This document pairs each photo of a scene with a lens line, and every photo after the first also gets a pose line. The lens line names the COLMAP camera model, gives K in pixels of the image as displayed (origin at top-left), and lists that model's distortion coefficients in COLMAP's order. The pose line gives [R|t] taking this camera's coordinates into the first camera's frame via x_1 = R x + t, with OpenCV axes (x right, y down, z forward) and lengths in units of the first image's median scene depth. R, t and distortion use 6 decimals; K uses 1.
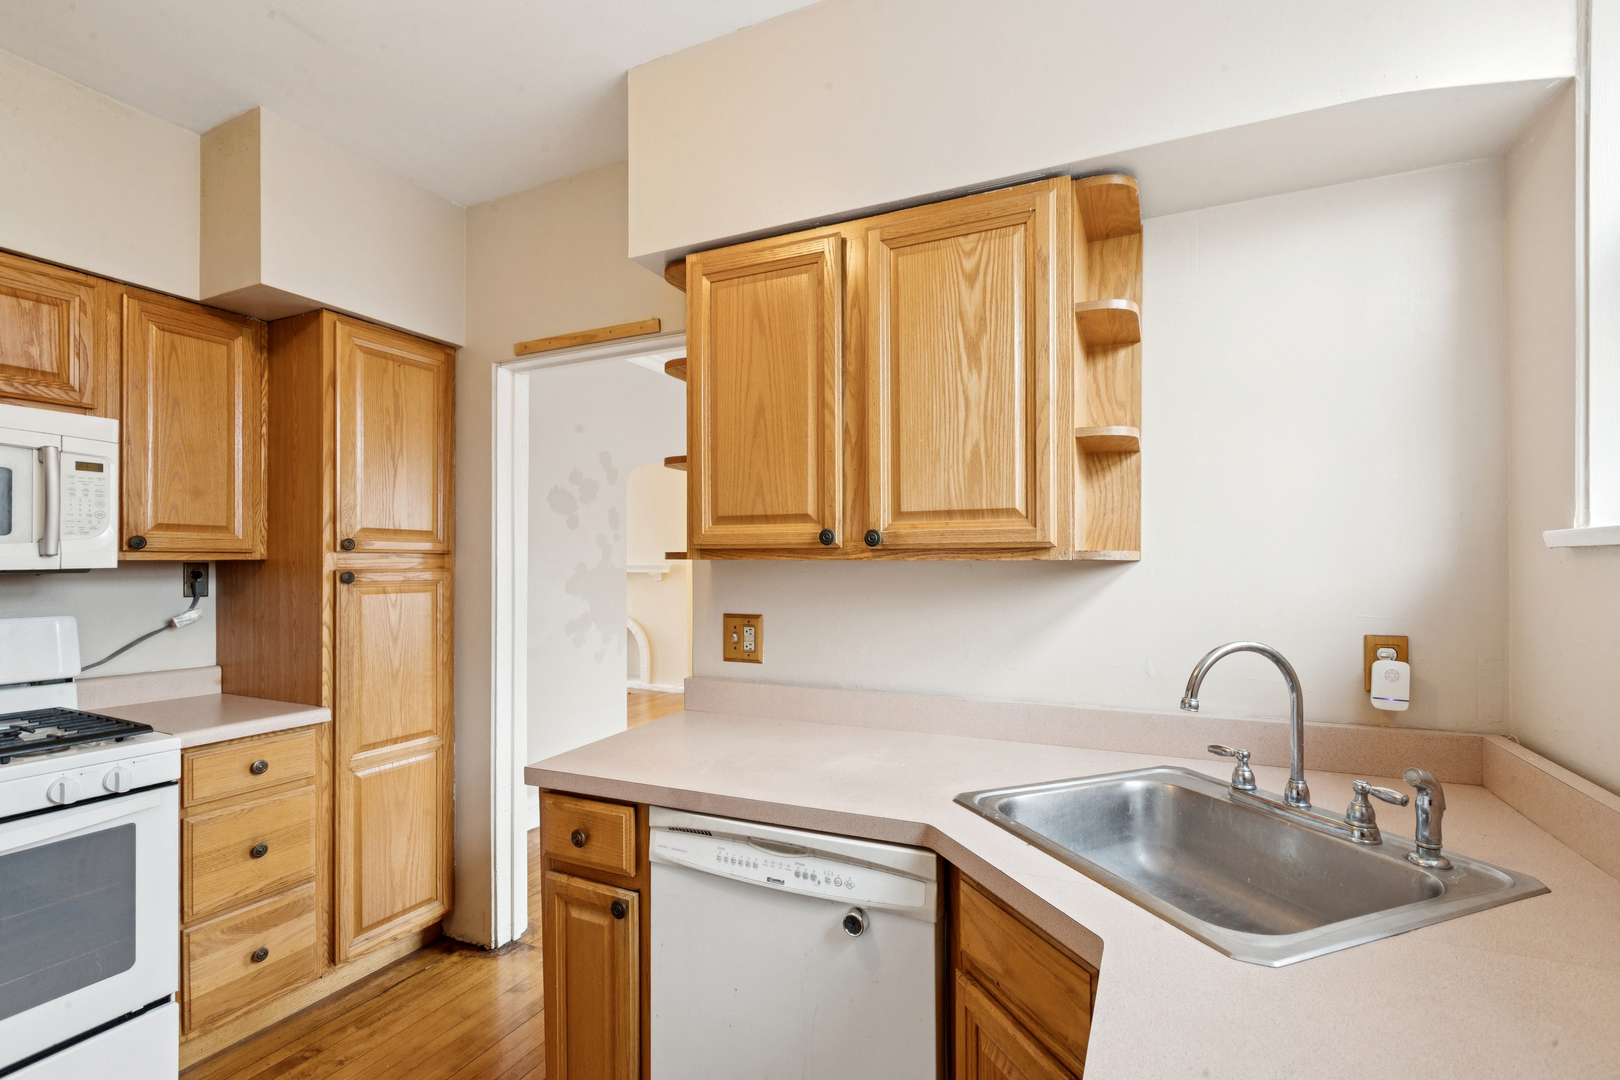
lens RADIAL K [[728.2, 0, 814.1], [0, 728.2, 562.5], [0, 0, 1]] dist [0.001008, -0.001639]
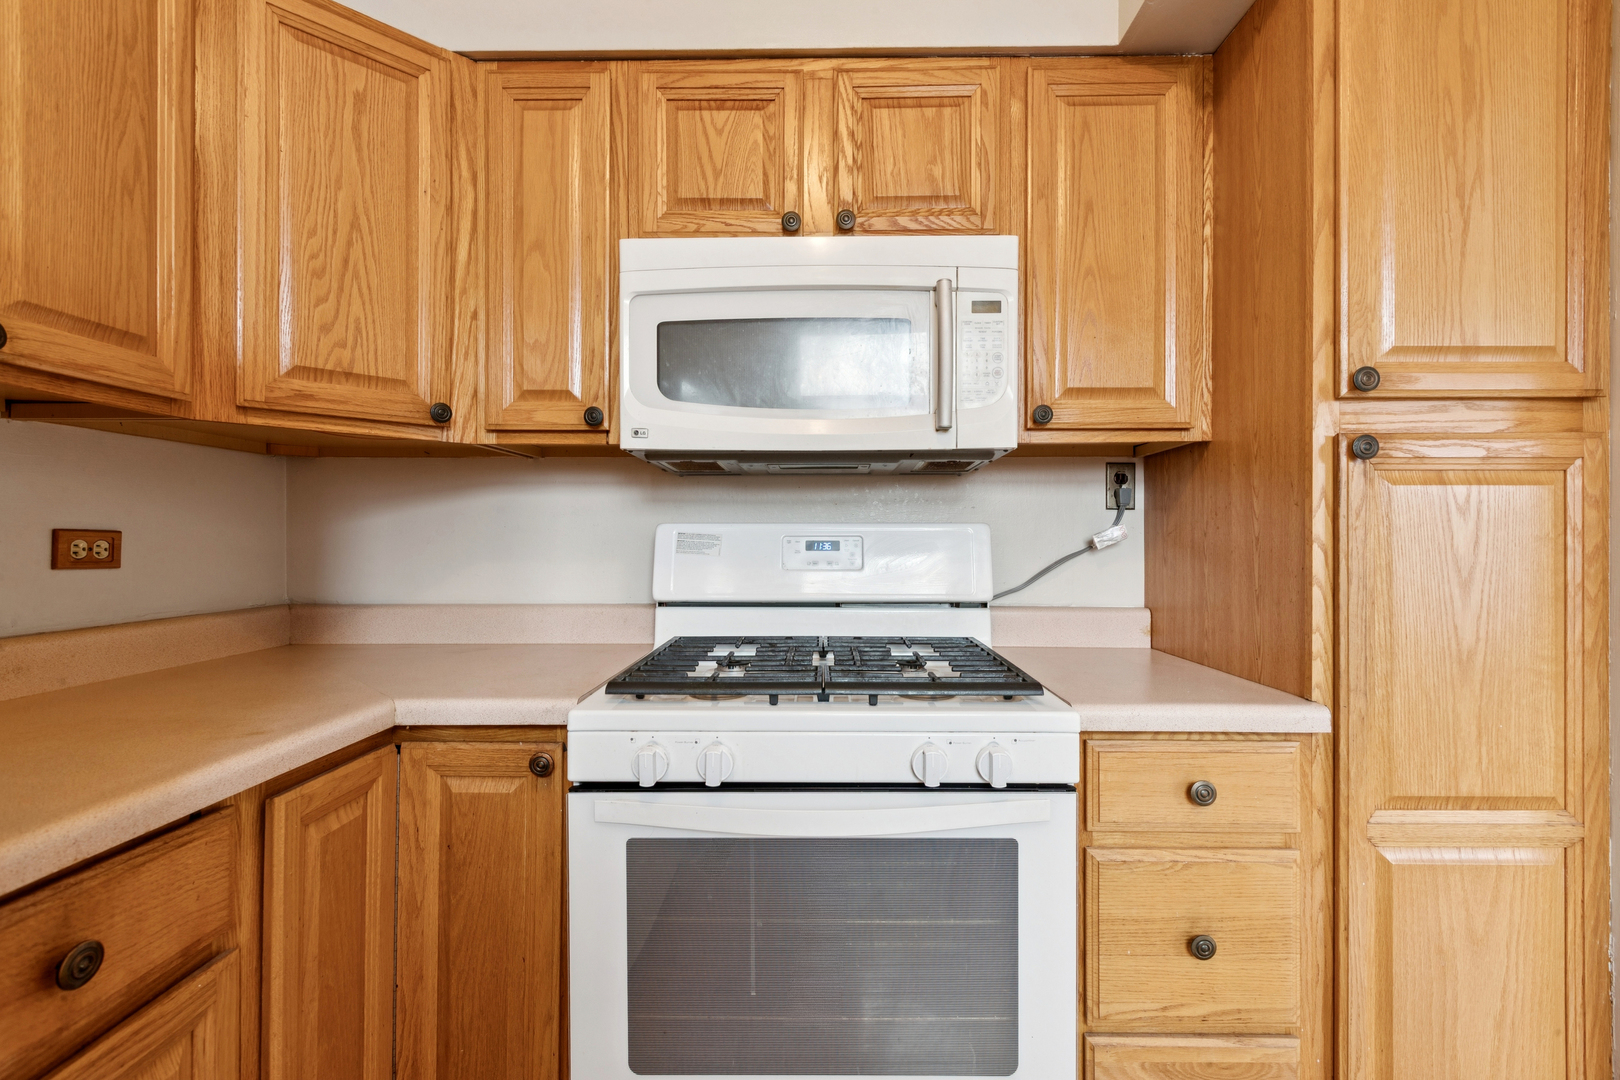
lens RADIAL K [[727.0, 0, 810.0], [0, 727.0, 540.0], [0, 0, 1]] dist [0.001721, -0.001060]
pose [[0.416901, 0.001293, -0.908951, -0.353004], [0.001102, 0.999998, 0.001928, 0.082067], [0.908951, -0.001805, 0.416899, 0.459642]]
